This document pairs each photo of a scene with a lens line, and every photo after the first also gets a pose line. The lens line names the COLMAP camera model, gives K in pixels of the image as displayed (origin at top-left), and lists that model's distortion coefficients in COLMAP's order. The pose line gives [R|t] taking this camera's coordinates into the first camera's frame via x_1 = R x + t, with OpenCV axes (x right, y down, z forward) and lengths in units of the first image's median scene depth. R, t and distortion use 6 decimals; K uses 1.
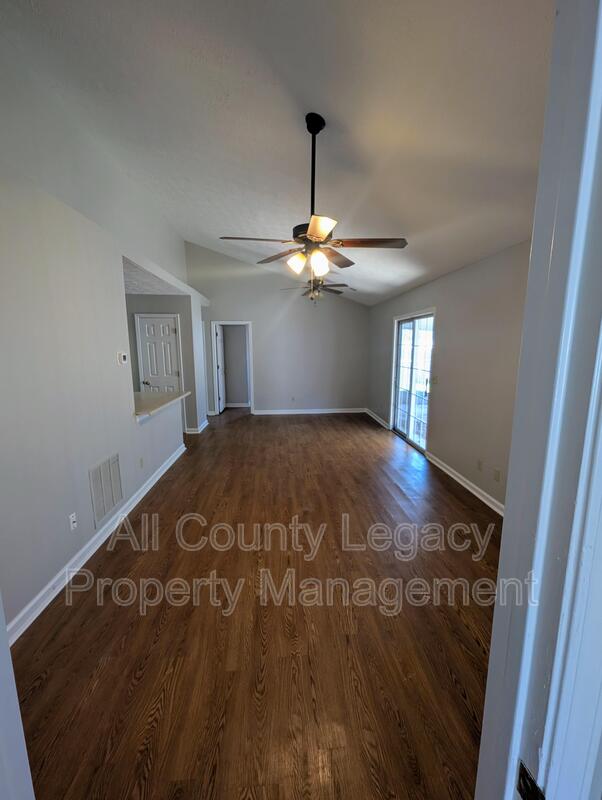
lens RADIAL K [[324.3, 0, 301.0], [0, 324.3, 399.7], [0, 0, 1]] dist [-0.000107, -0.000007]
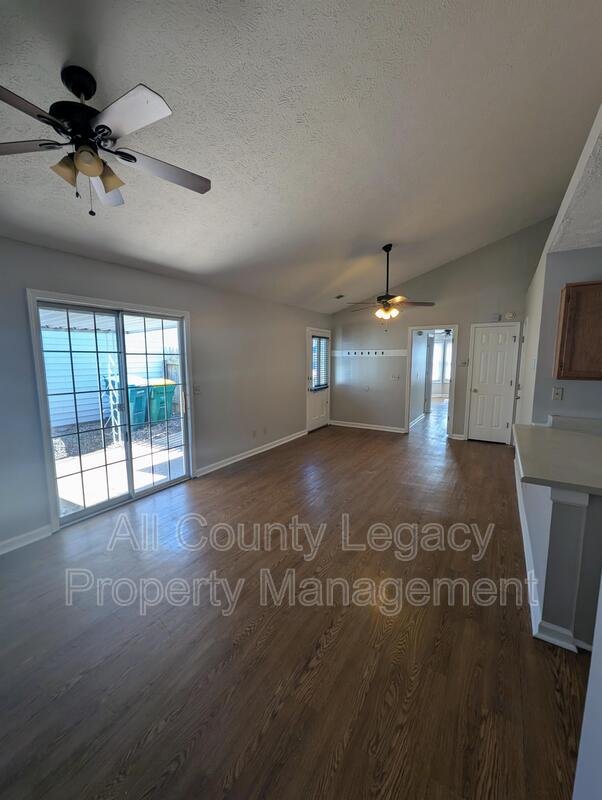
lens RADIAL K [[324.3, 0, 301.7], [0, 324.3, 399.9], [0, 0, 1]] dist [-0.000107, -0.000007]
pose [[-0.811072, -0.068545, 0.580916, -0.346419], [0.098086, 0.963112, 0.250589, -0.218407], [-0.576663, 0.260226, -0.774430, 1.395724]]
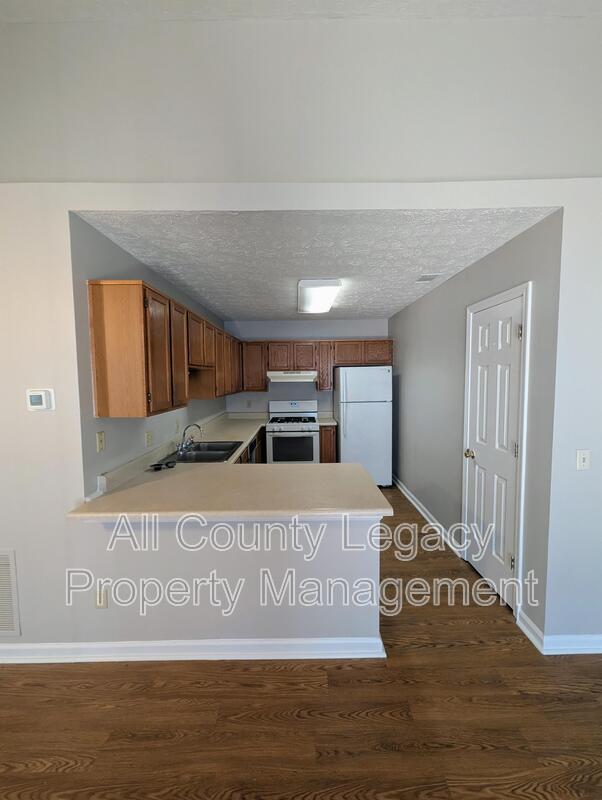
lens RADIAL K [[324.3, 0, 302.0], [0, 324.3, 396.0], [0, 0, 1]] dist [-0.000107, -0.000007]
pose [[-0.070868, 0.060466, -0.995651, -0.007781], [-0.150569, 0.986075, 0.070602, -0.148332], [0.986056, 0.154918, -0.060777, 0.909333]]
